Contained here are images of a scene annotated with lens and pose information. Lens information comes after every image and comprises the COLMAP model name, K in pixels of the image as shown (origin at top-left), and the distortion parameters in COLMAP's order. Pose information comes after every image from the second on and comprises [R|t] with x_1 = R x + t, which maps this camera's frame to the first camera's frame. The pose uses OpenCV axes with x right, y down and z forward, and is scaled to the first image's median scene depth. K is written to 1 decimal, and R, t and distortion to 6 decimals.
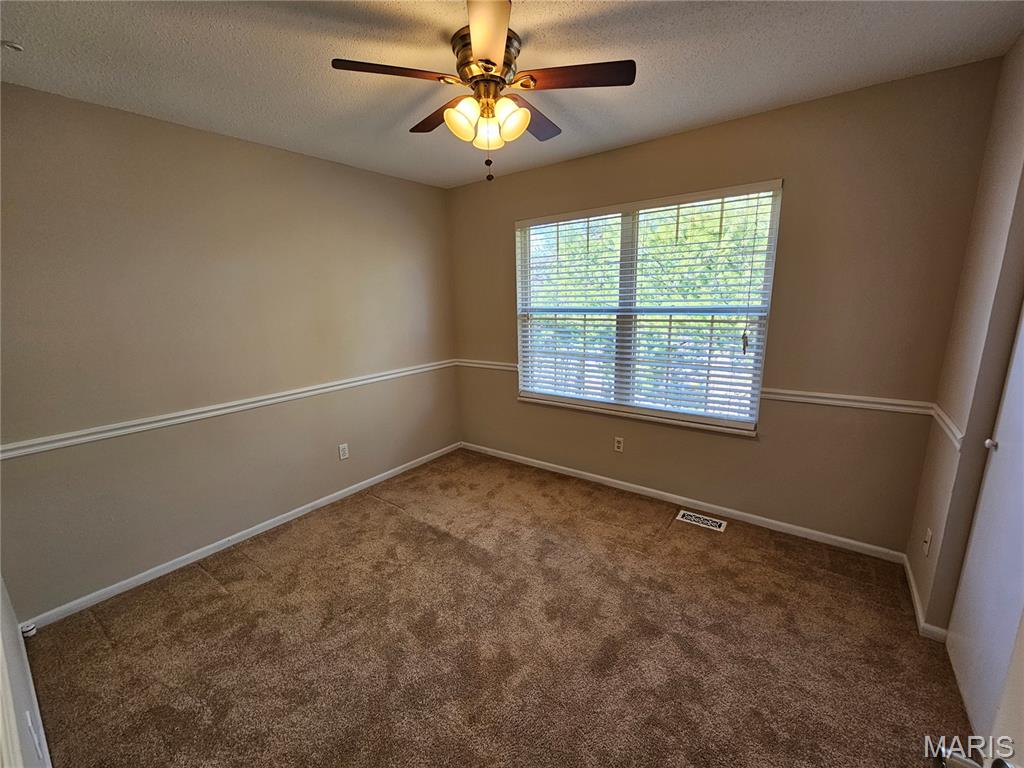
lens RADIAL K [[418.9, 0, 504.9], [0, 418.9, 380.1], [0, 0, 1]] dist [0.001860, 0.000694]
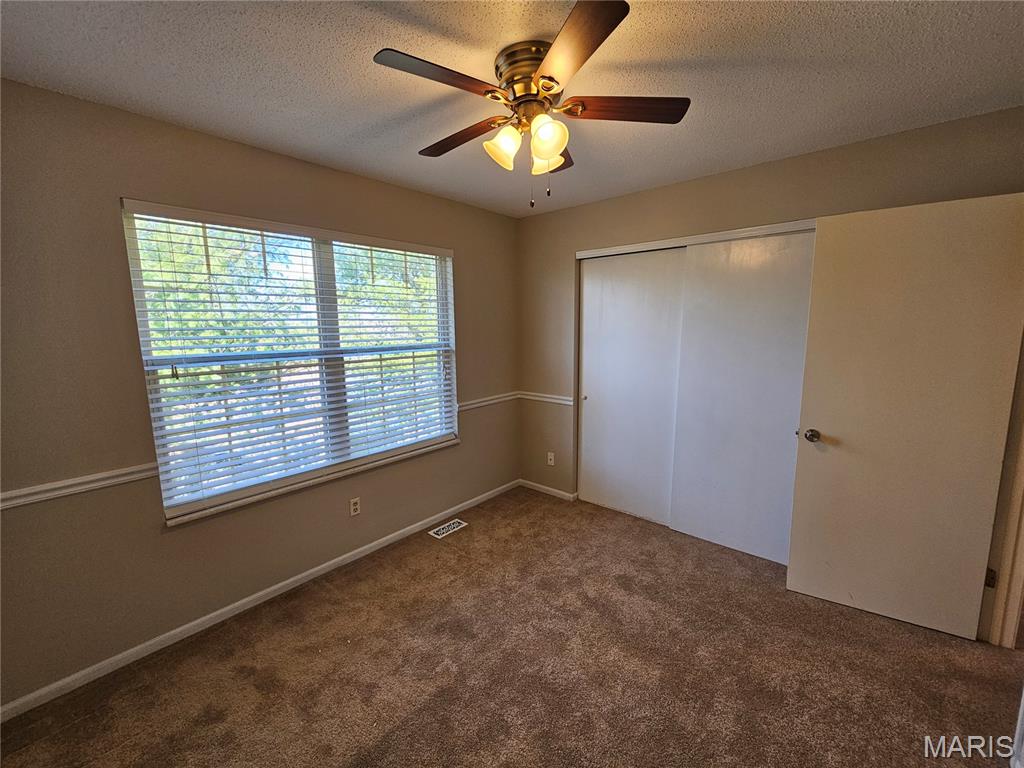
lens RADIAL K [[418.9, 0, 506.2], [0, 418.9, 390.3], [0, 0, 1]] dist [0.001860, 0.000694]
pose [[0.075948, -0.119798, 0.989889, -0.555747], [0.222359, 0.969791, 0.100306, -0.099947], [-0.972002, 0.212492, 0.100292, 0.598667]]
